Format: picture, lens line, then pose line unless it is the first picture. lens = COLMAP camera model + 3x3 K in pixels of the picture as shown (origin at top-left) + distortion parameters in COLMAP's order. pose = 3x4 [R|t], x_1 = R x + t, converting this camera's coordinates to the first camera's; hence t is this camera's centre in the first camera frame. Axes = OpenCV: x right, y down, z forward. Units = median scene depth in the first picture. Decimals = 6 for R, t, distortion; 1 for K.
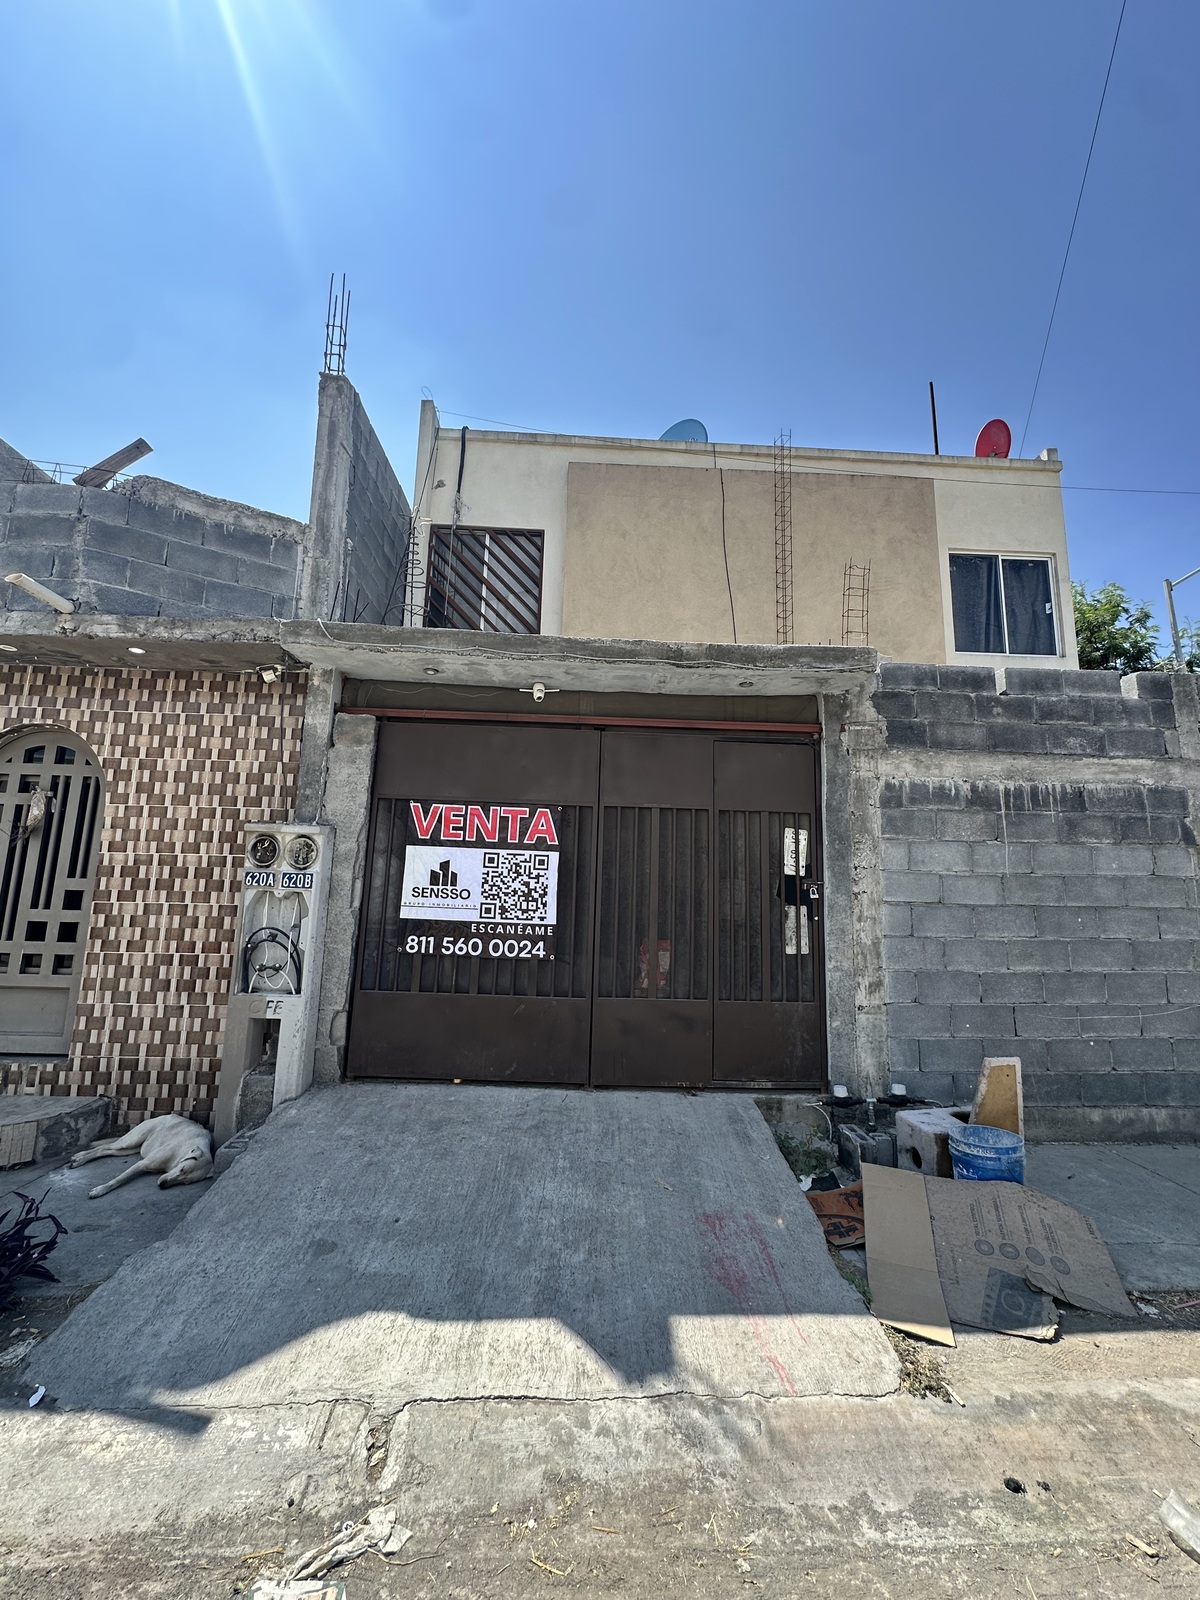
lens RADIAL K [[642.4, 0, 600.9], [0, 642.4, 798.9], [0, 0, 1]] dist [0.000627, 0.001258]
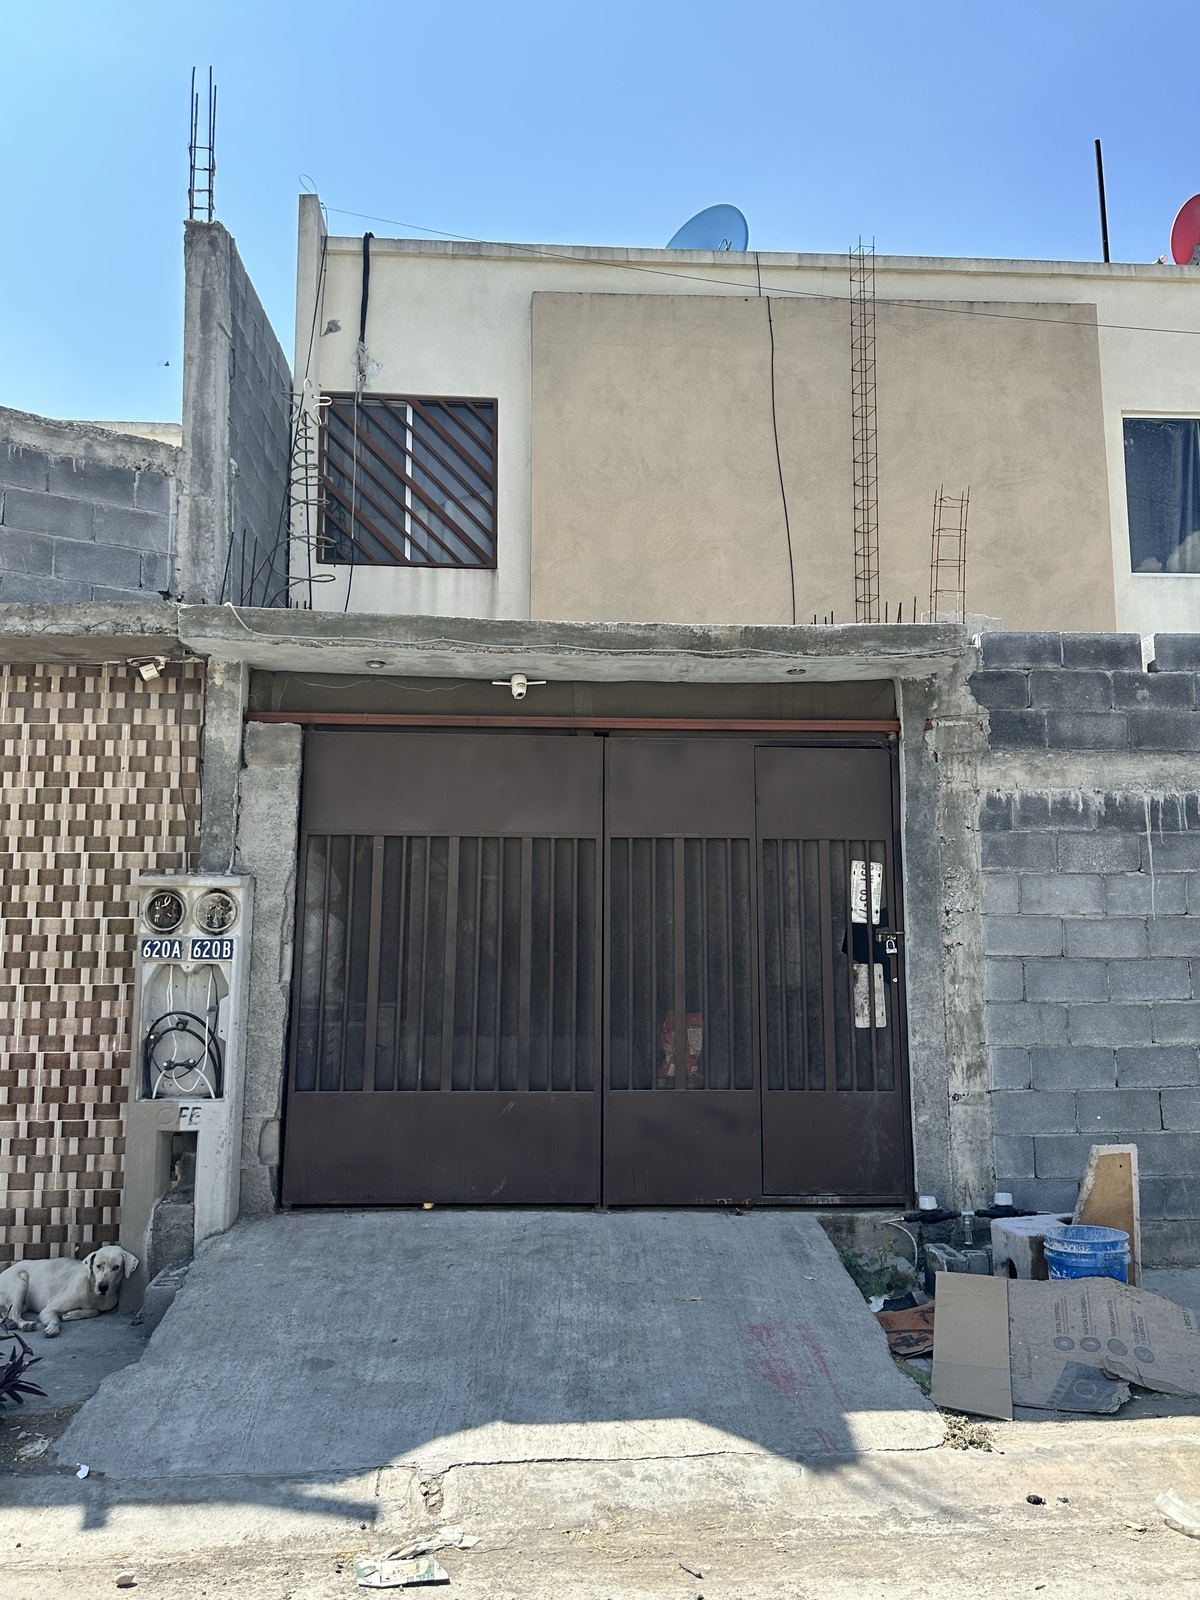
lens RADIAL K [[1275.7, 0, 586.8], [0, 1275.7, 799.1], [0, 0, 1]] dist [0.098205, -0.111006]
pose [[0.999535, -0.024487, 0.018189, -0.050089], [0.024004, 0.999365, 0.026319, -0.075750], [-0.018822, -0.025870, 0.999488, -0.498781]]
